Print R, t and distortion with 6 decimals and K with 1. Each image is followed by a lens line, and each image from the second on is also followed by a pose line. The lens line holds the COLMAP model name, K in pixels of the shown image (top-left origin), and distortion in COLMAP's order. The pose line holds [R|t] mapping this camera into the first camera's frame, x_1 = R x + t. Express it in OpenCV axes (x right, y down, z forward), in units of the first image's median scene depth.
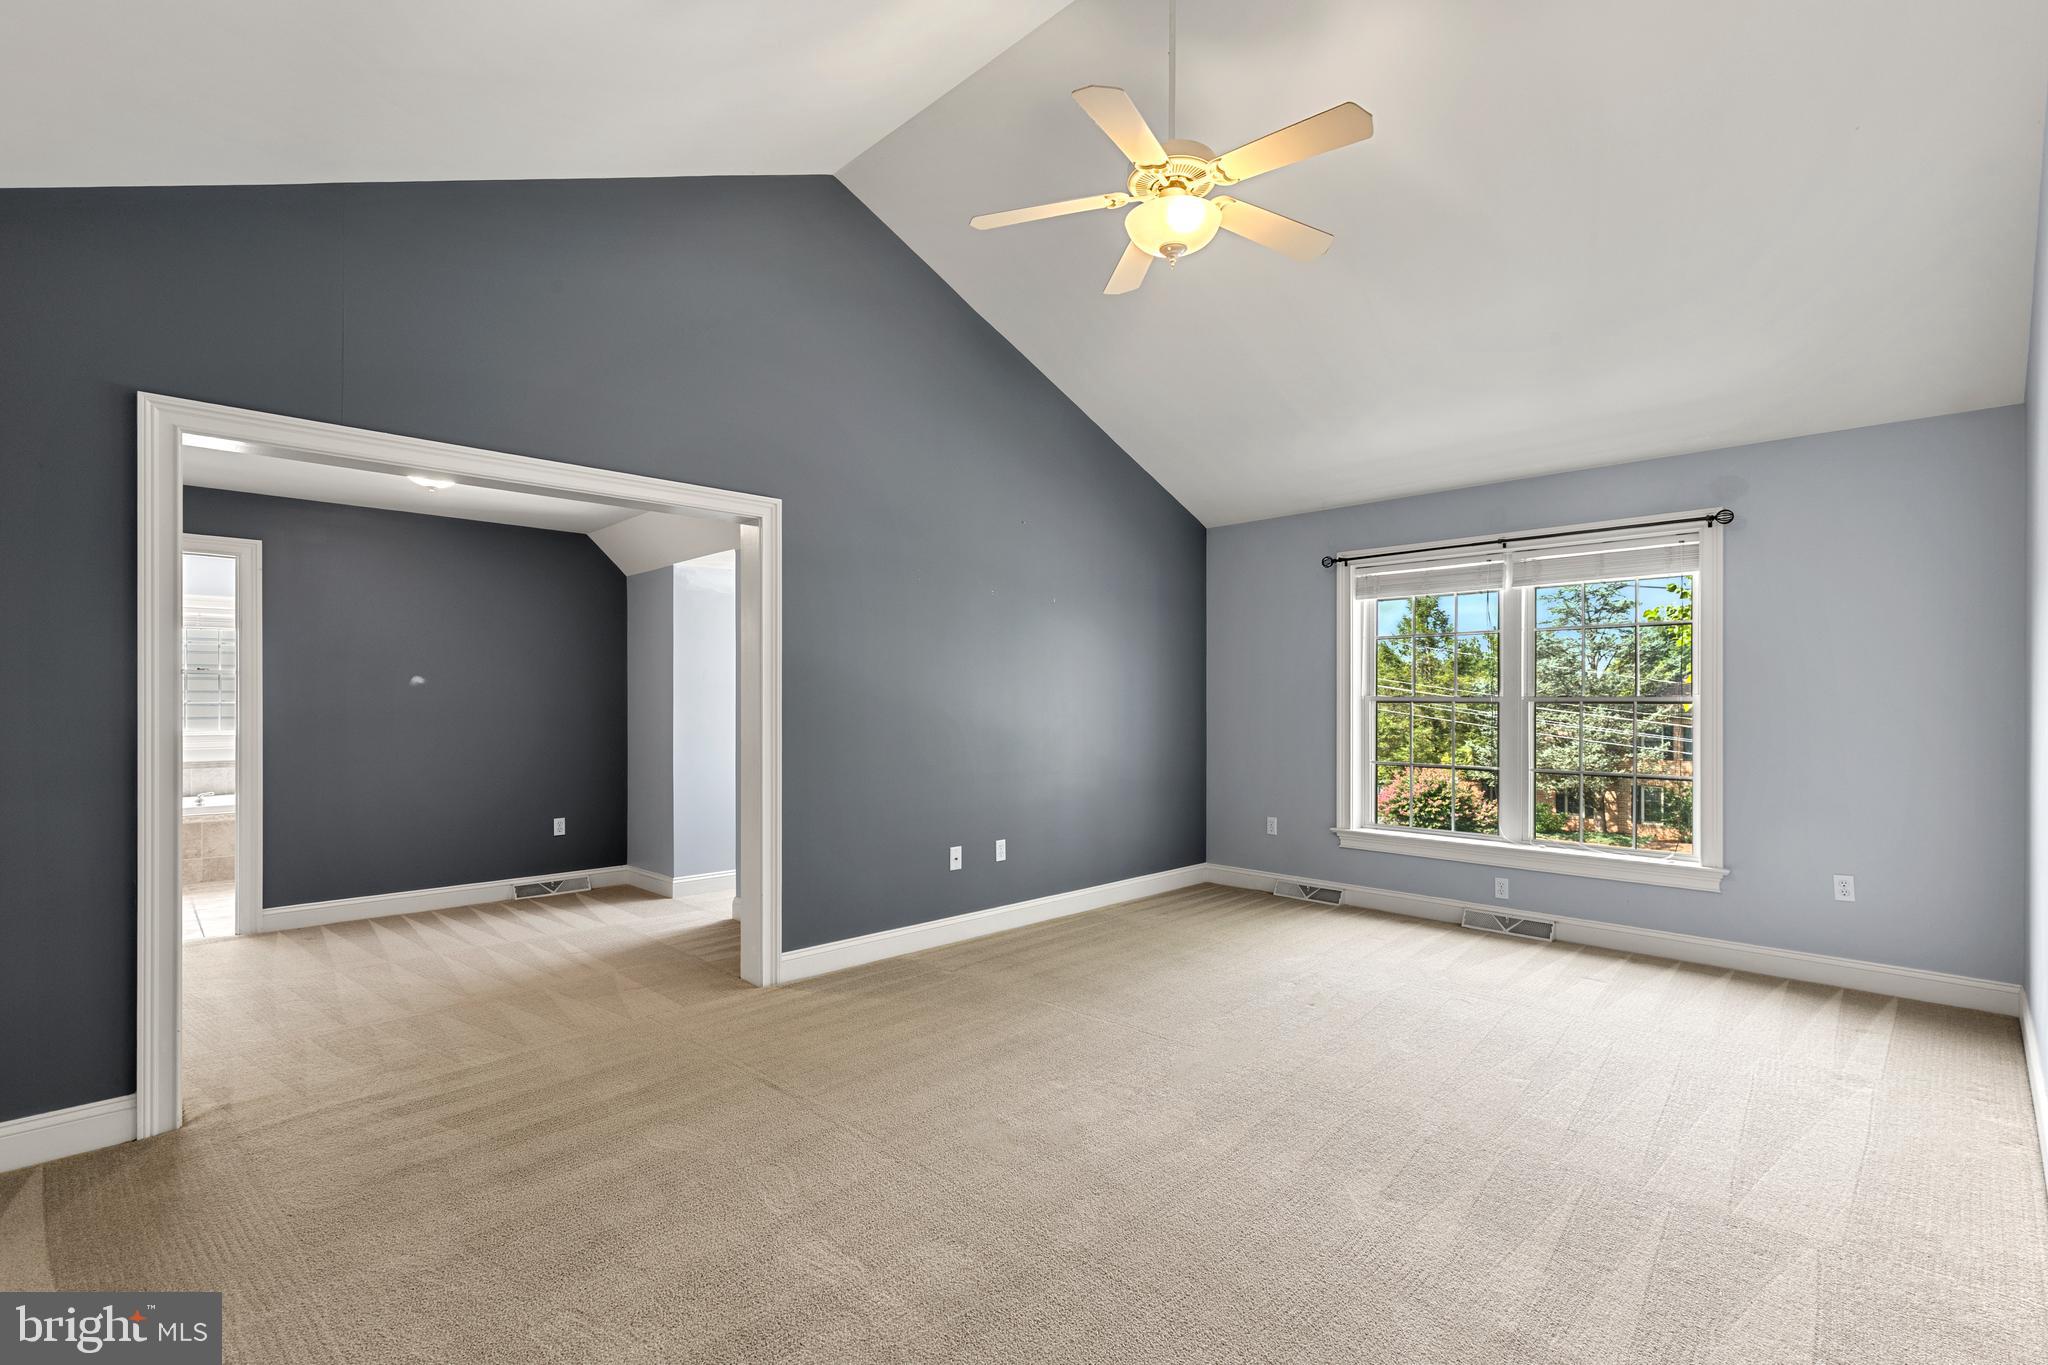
lens RADIAL K [[924.3, 0, 1045.6], [0, 924.3, 704.8], [0, 0, 1]] dist [0.000512, -0.000083]
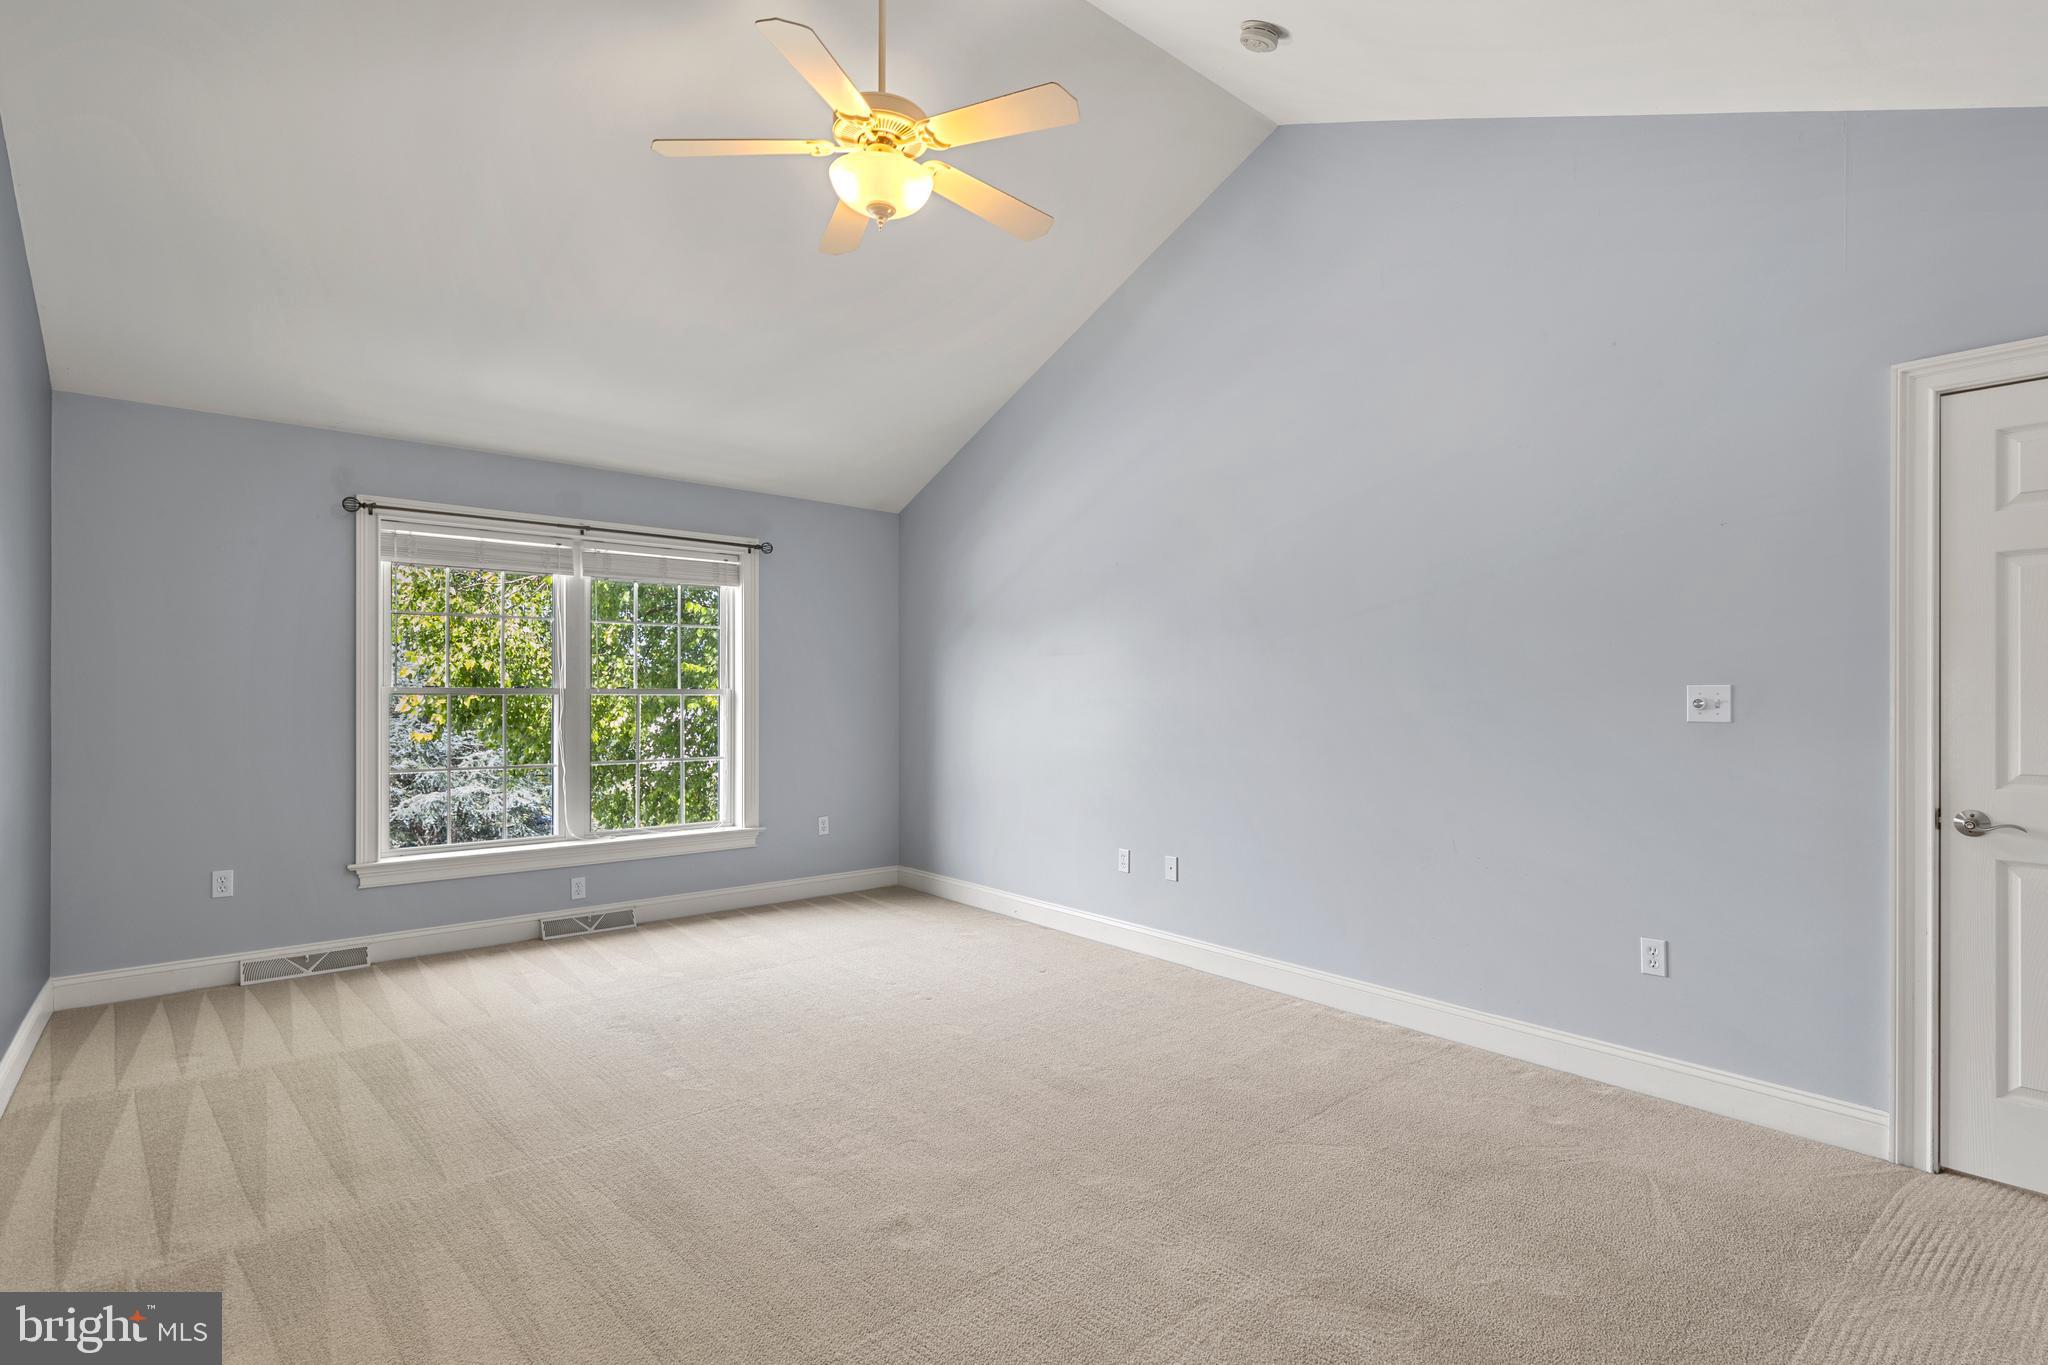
lens RADIAL K [[965.3, 0, 1067.3], [0, 965.3, 689.5], [0, 0, 1]] dist [0.001406, 0.000139]
pose [[0.071859, 0.001058, 0.997414, -0.475234], [0.000605, 0.999999, -0.001104, -0.006710], [-0.997415, 0.000683, 0.071858, 0.423272]]
